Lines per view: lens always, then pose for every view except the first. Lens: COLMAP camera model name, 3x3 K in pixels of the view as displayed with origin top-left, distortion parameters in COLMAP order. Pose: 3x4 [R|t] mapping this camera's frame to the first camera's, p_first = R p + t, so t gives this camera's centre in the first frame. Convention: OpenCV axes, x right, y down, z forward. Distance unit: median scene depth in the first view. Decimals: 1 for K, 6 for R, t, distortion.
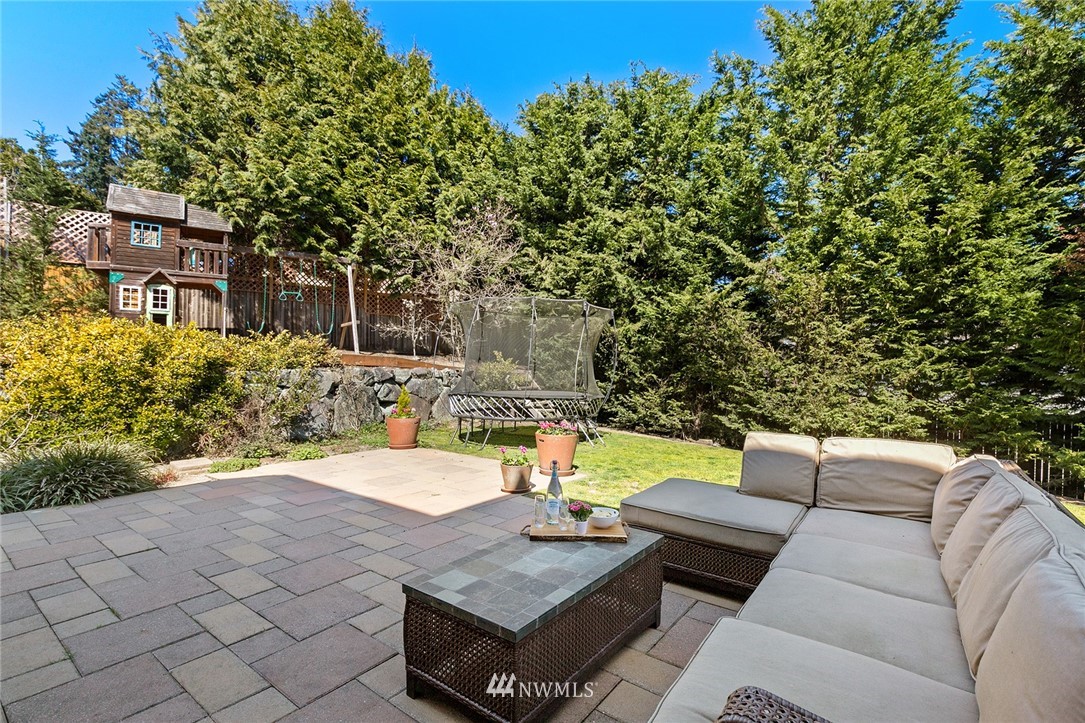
lens RADIAL K [[497.2, 0, 541.6], [0, 497.2, 363.0], [0, 0, 1]] dist [0.012521, 0.000167]
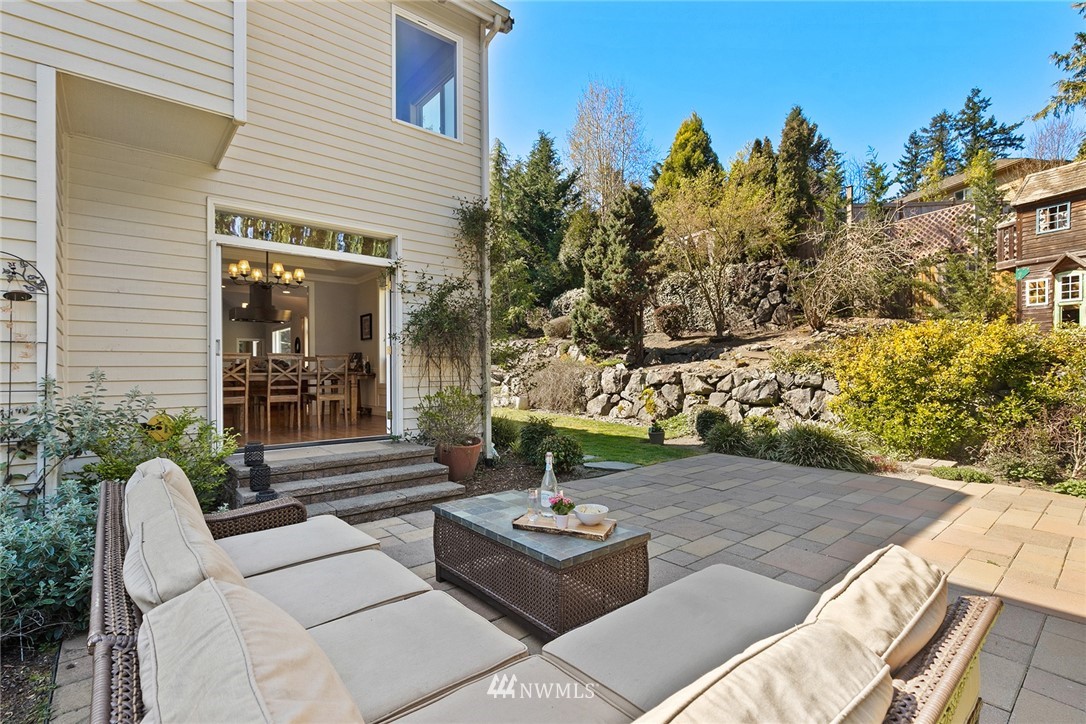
lens RADIAL K [[511.0, 0, 547.1], [0, 511.0, 367.8], [0, 0, 1]] dist [-0.001509, 0.000024]
pose [[-0.215658, -0.003011, -0.976464, 0.295436], [0.005647, 0.999975, -0.004331, 0.008679], [0.976453, -0.006448, -0.215636, 0.319500]]
